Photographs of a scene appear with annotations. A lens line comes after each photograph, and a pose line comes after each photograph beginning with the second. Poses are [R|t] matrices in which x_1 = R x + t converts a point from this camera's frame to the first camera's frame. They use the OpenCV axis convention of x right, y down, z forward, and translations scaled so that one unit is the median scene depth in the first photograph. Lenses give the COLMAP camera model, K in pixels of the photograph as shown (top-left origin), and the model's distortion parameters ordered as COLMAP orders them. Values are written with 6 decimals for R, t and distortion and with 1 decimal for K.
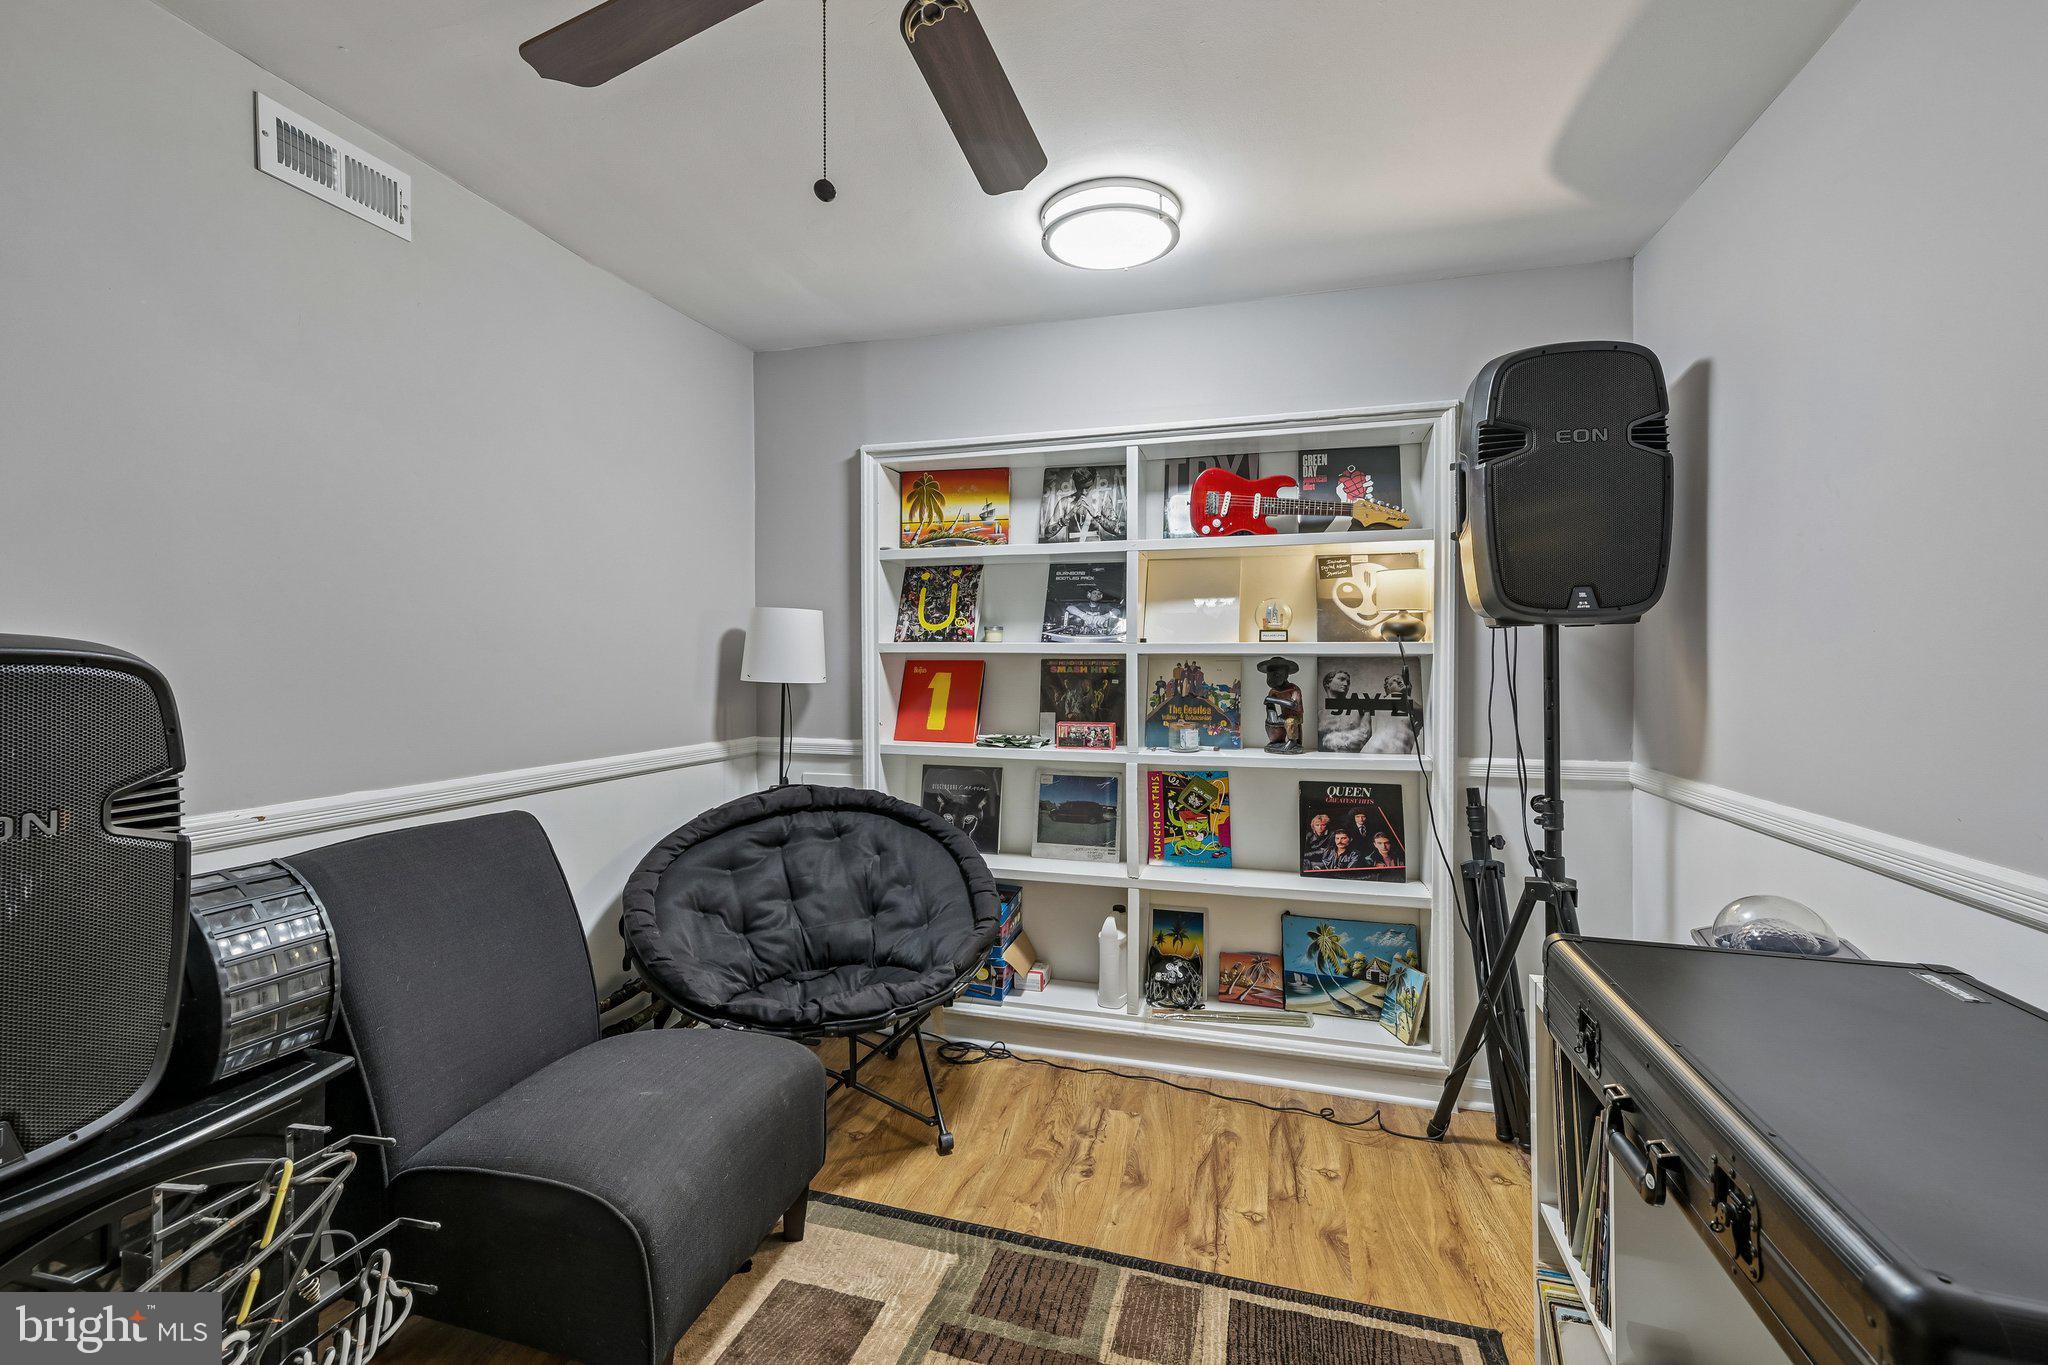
lens RADIAL K [[859.6, 0, 1023.5], [0, 859.6, 645.7], [0, 0, 1]] dist [0.009479, 0.000200]
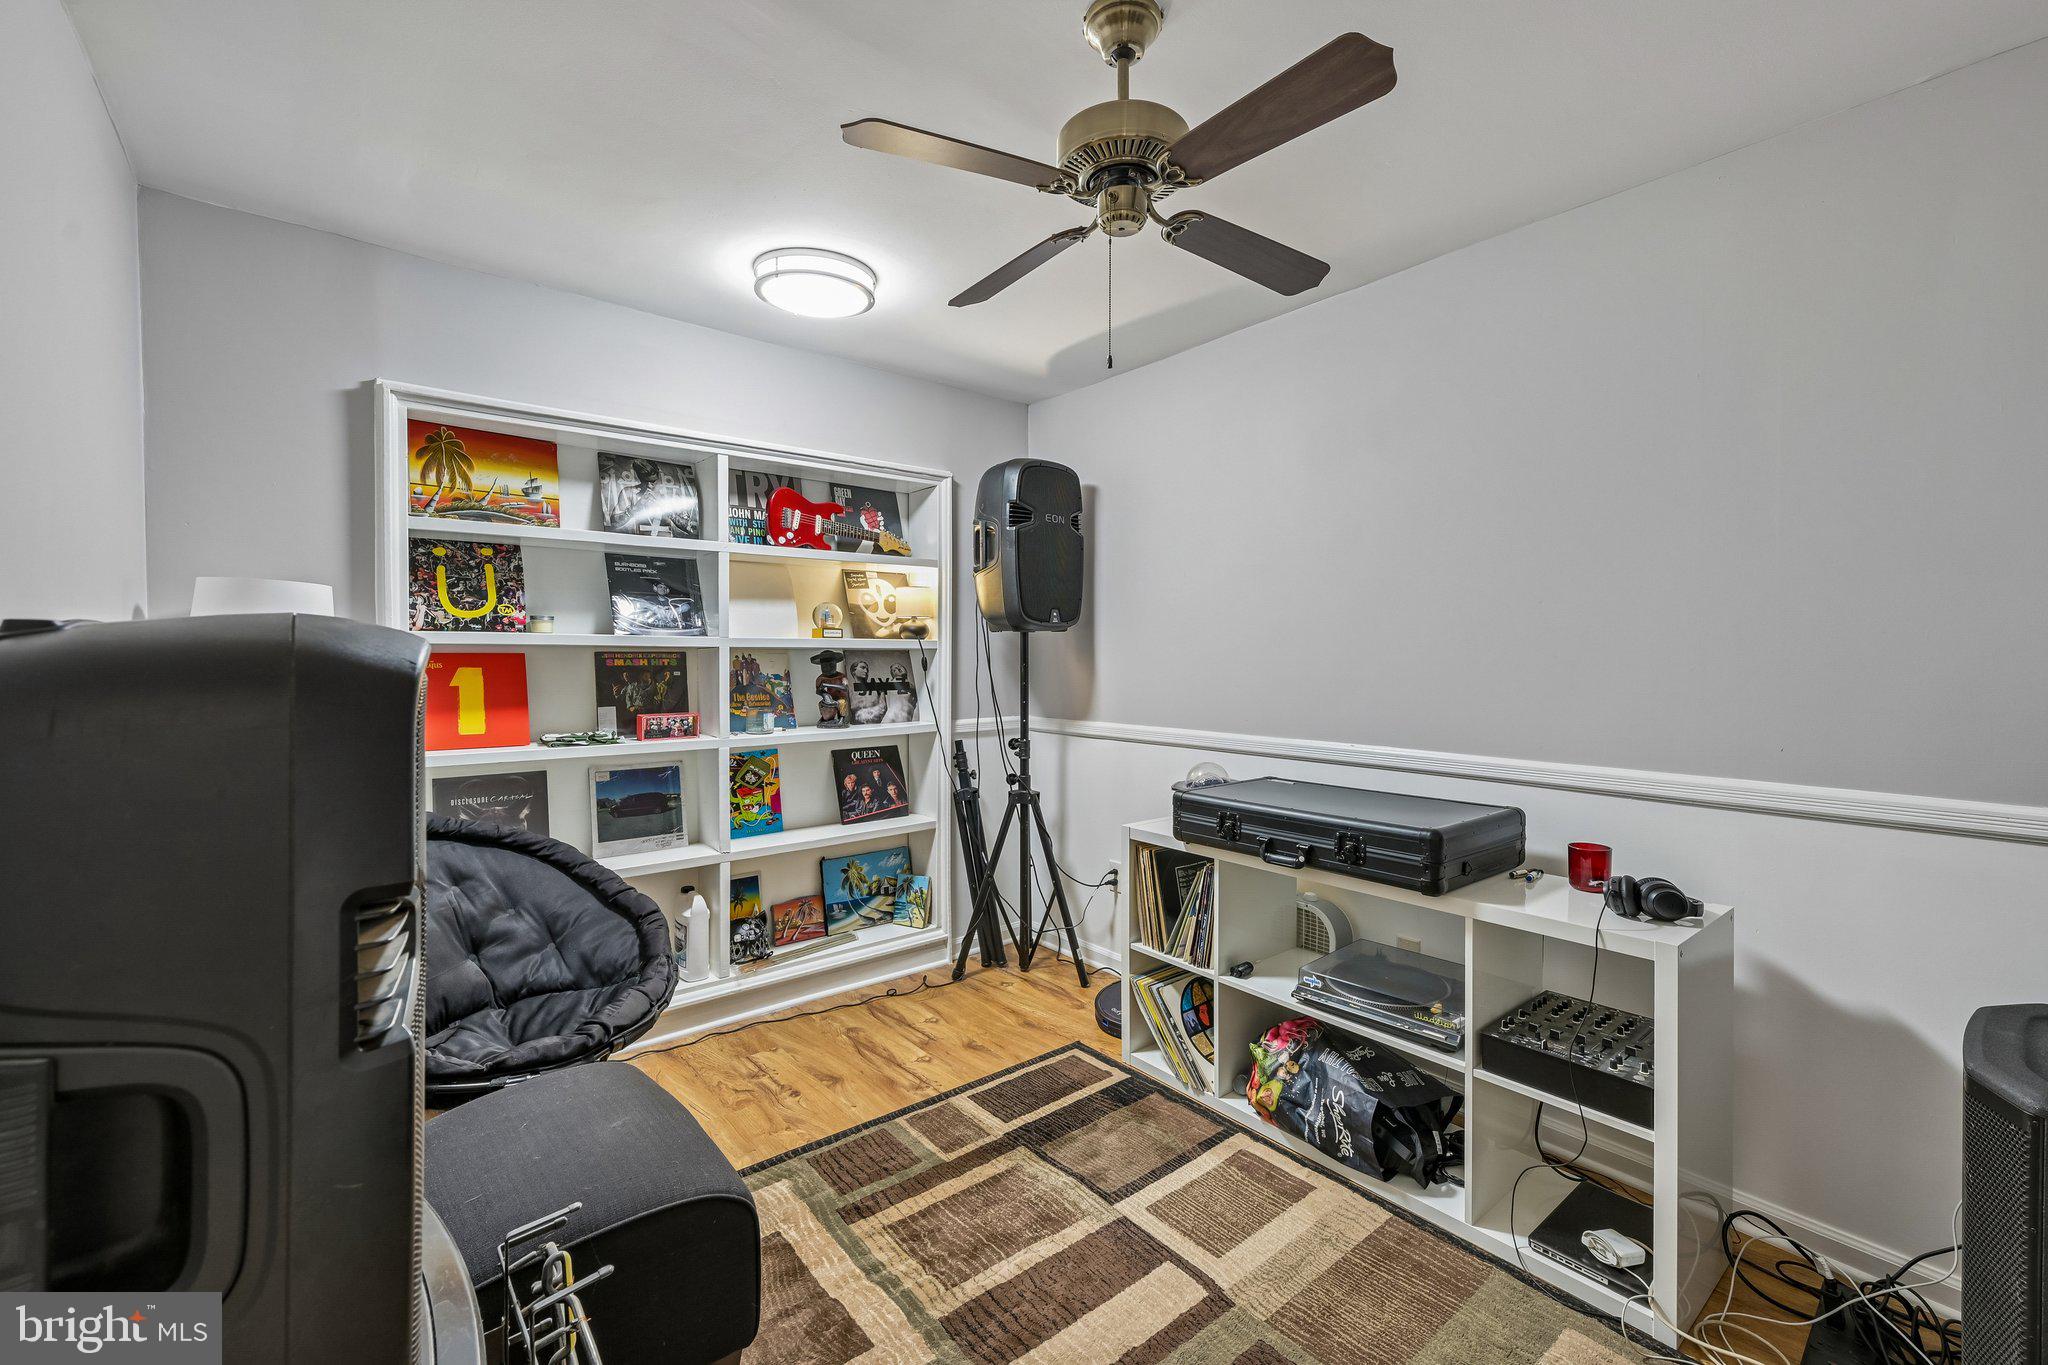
lens RADIAL K [[859.6, 0, 1023.5], [0, 859.6, 645.7], [0, 0, 1]] dist [0.009479, 0.000200]
pose [[0.570463, 0.006652, 0.821297, -0.551235], [-0.015137, 0.999883, 0.002416, -0.000678], [-0.821184, -0.013810, 0.570496, 0.070933]]
